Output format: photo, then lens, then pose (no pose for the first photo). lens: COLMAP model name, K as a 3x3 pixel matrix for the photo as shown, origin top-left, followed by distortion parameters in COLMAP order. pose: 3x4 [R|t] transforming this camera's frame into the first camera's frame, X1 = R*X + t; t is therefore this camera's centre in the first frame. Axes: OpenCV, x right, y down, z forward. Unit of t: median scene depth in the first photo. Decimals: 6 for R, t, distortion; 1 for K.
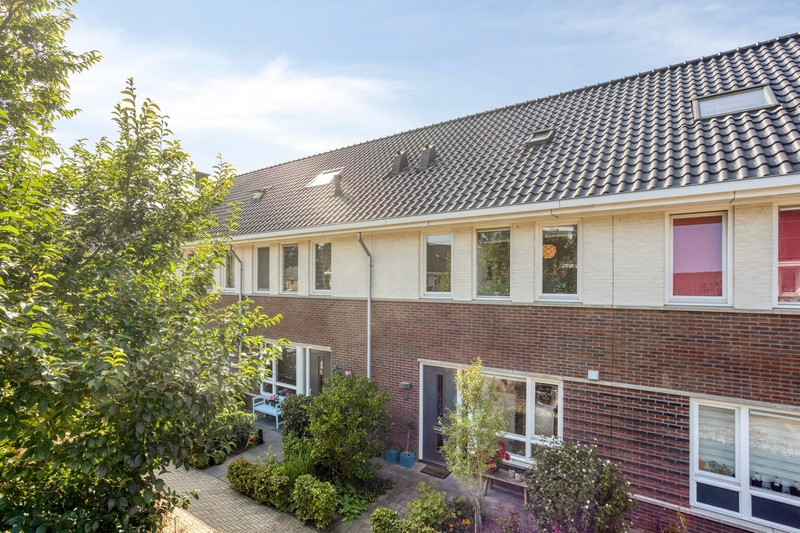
lens RADIAL K [[382.3, 0, 397.5], [0, 382.3, 293.3], [0, 0, 1]] dist [-0.036688, -0.000205]
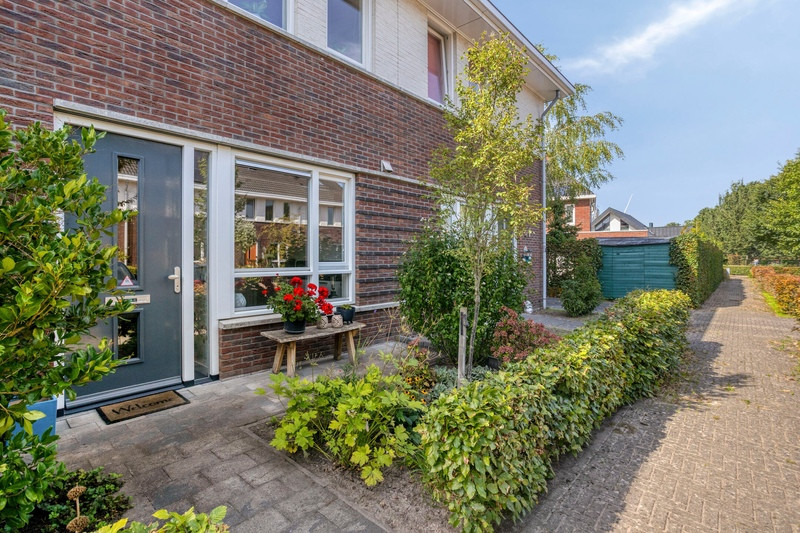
lens RADIAL K [[398.2, 0, 395.9], [0, 398.2, 255.4], [0, 0, 1]] dist [-0.049833, 0.031005]
pose [[0.127026, -0.004385, 0.991890, -0.249476], [0.025588, 0.999672, 0.001142, 0.322163], [-0.991569, 0.025235, 0.127097, 0.698415]]
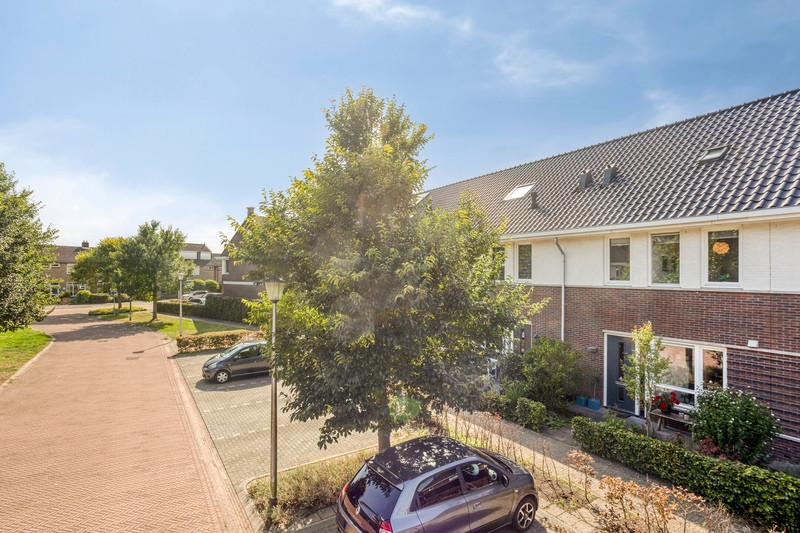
lens RADIAL K [[401.1, 0, 397.3], [0, 401.1, 271.6], [0, 0, 1]] dist [-0.050126, 0.032038]
pose [[0.918522, -0.000395, -0.395369, -0.062954], [-0.012482, 0.999472, -0.029996, 0.016981], [0.395172, 0.032487, 0.918033, -0.604761]]
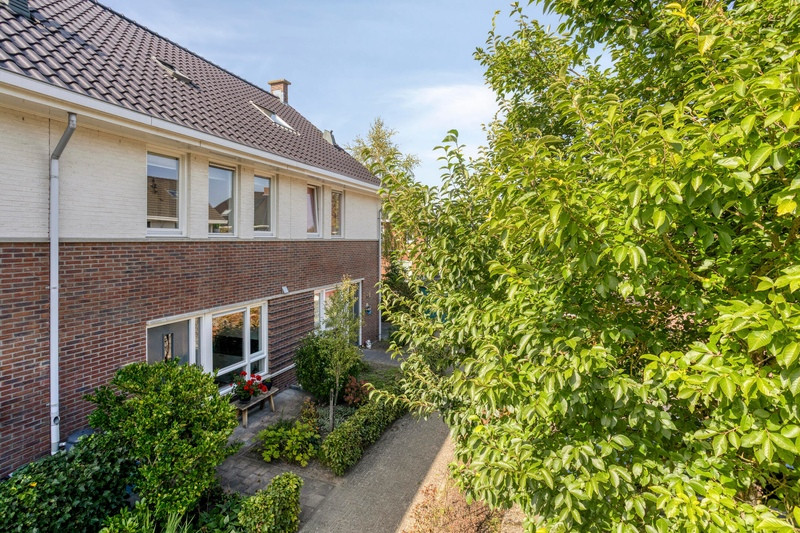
lens RADIAL K [[401.2, 0, 404.8], [0, 401.2, 238.9], [0, 0, 1]] dist [-0.038273, 0.000019]
pose [[-0.249778, -0.001290, 0.968302, -0.799618], [0.018169, 0.999817, 0.006019, 0.023280], [-0.968133, 0.019097, -0.249709, 0.744493]]
